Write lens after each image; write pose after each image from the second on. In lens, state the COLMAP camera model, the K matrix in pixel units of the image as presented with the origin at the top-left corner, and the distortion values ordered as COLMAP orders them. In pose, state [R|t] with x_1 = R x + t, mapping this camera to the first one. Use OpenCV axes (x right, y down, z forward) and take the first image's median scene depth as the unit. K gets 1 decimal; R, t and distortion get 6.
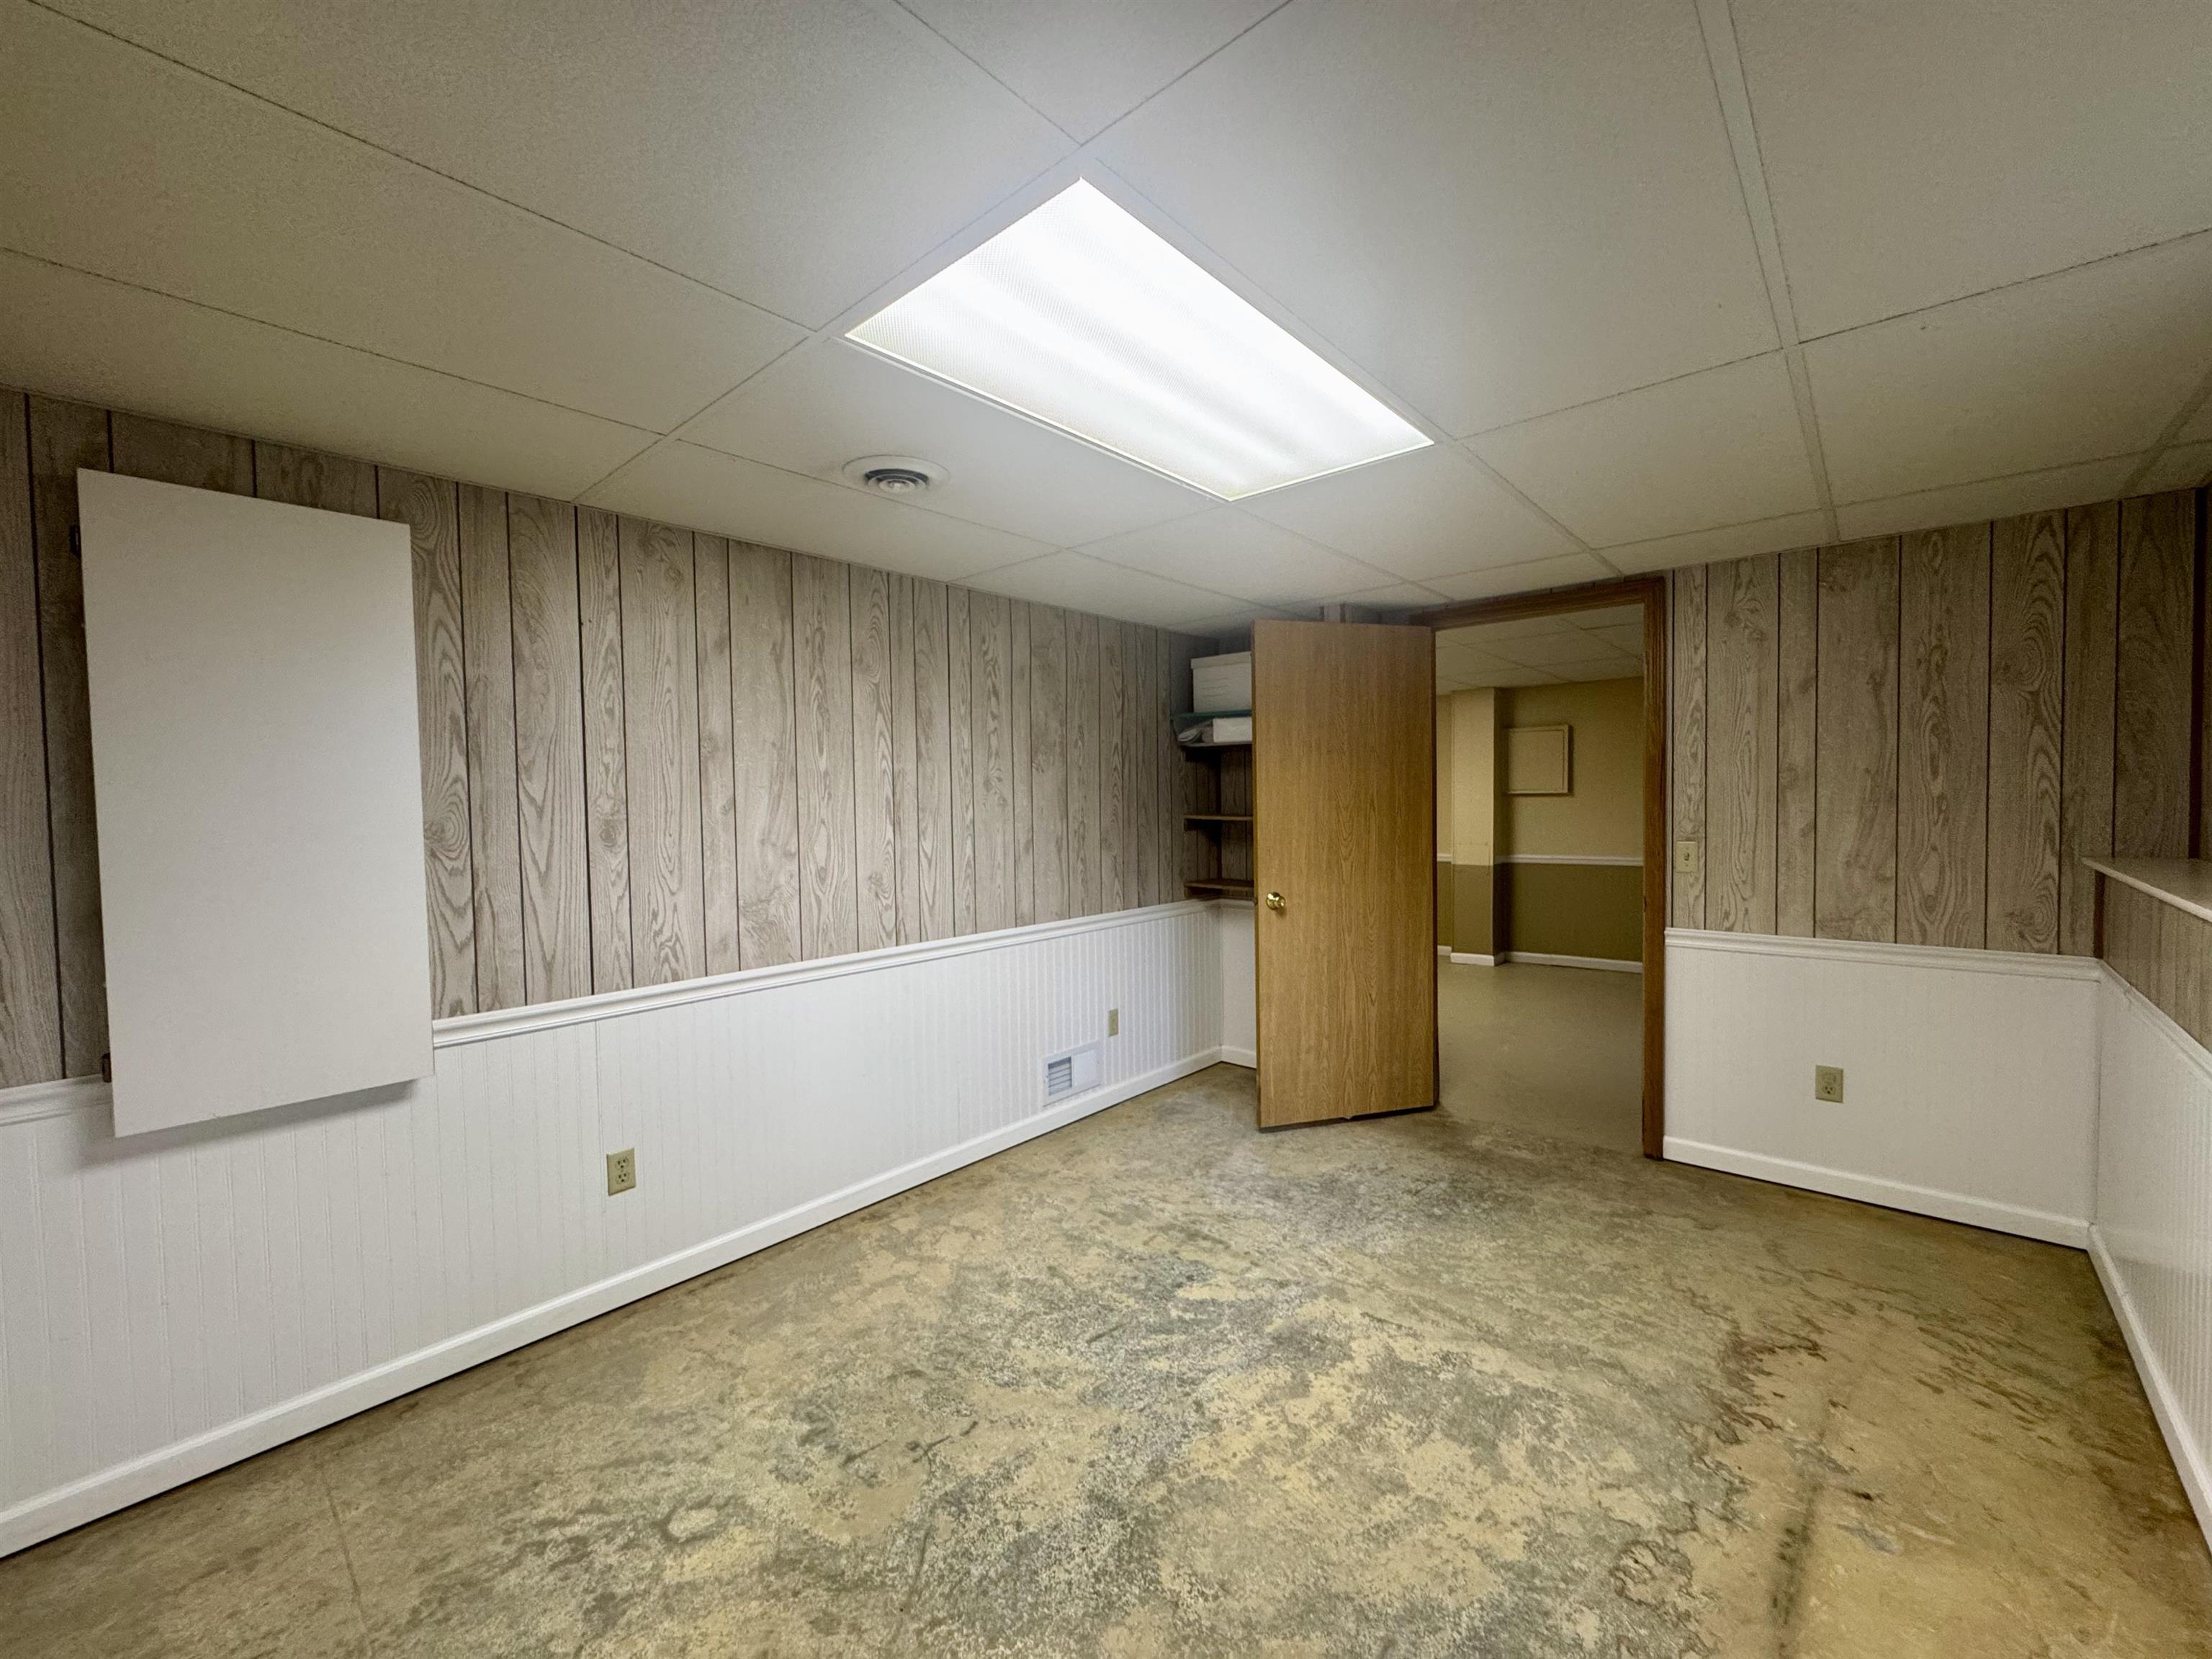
lens RADIAL K [[884.1, 0, 1106.0], [0, 884.1, 829.5], [0, 0, 1]] dist [0.000038, -0.000060]
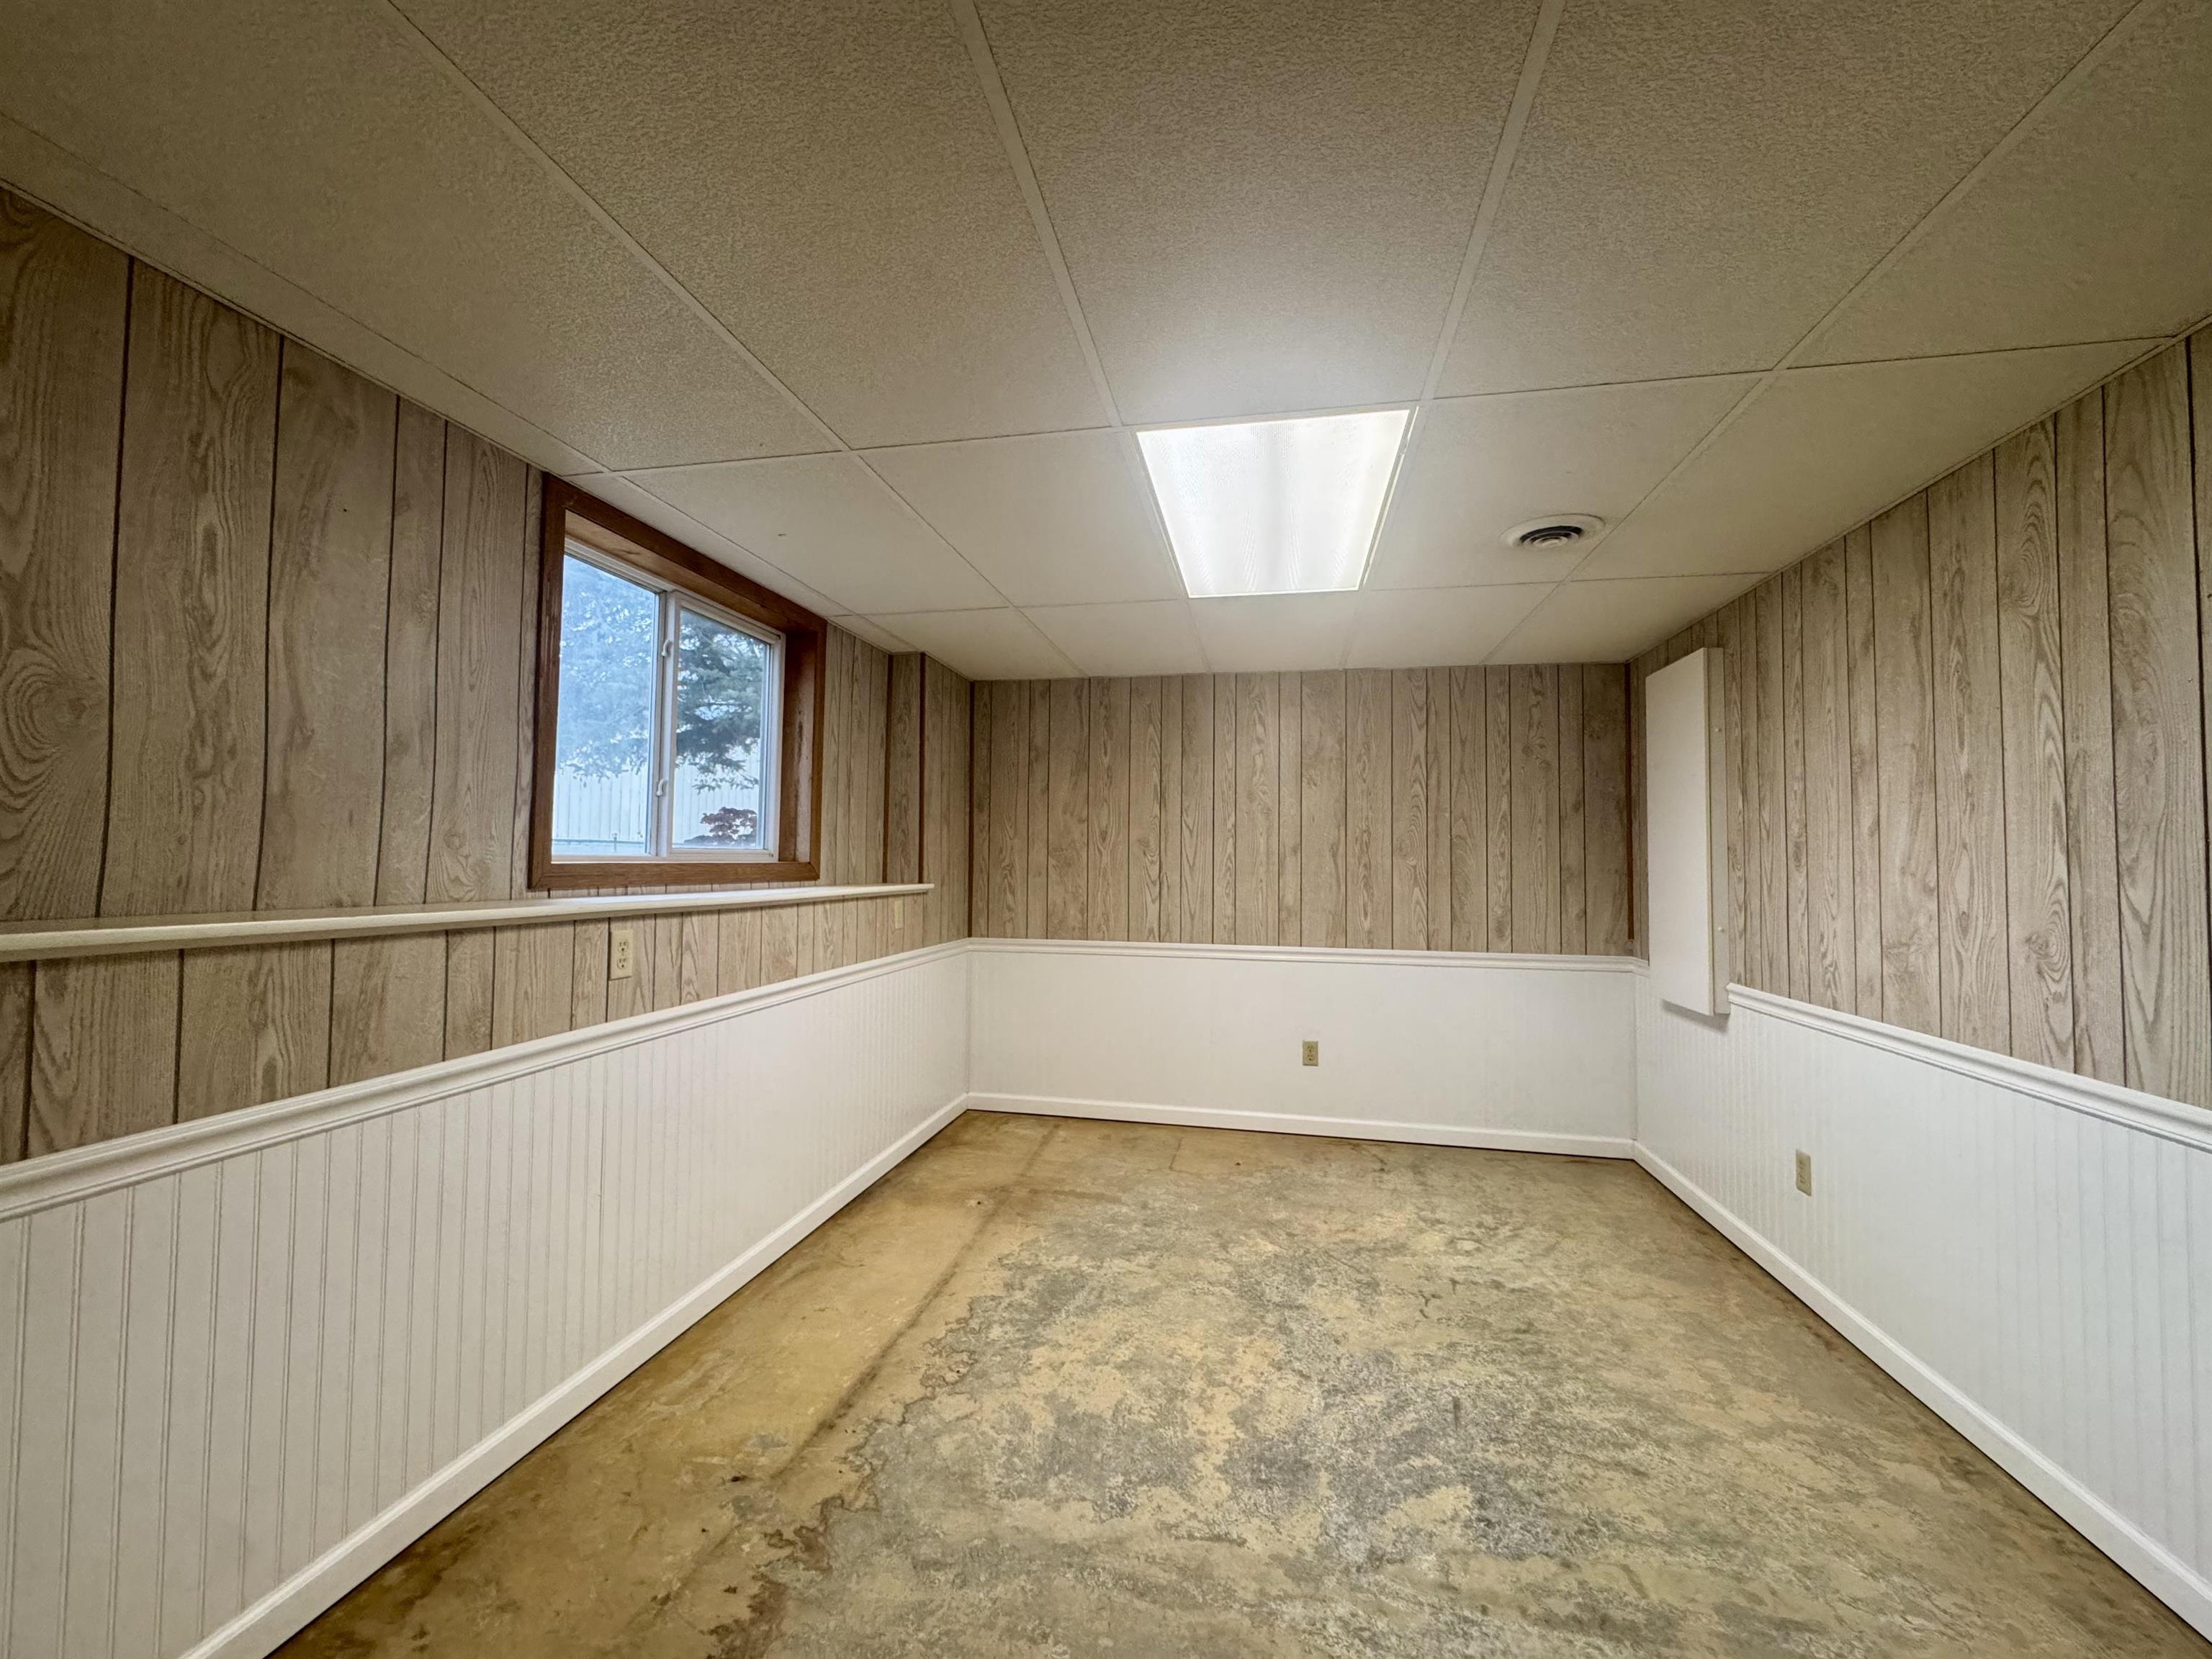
lens RADIAL K [[884.1, 0, 1106.0], [0, 884.1, 829.5], [0, 0, 1]] dist [0.000038, -0.000060]
pose [[-0.860701, -0.012390, -0.508960, 0.785159], [-0.015320, 0.999881, 0.001566, -0.016102], [0.508880, 0.009145, -0.860789, 1.618794]]
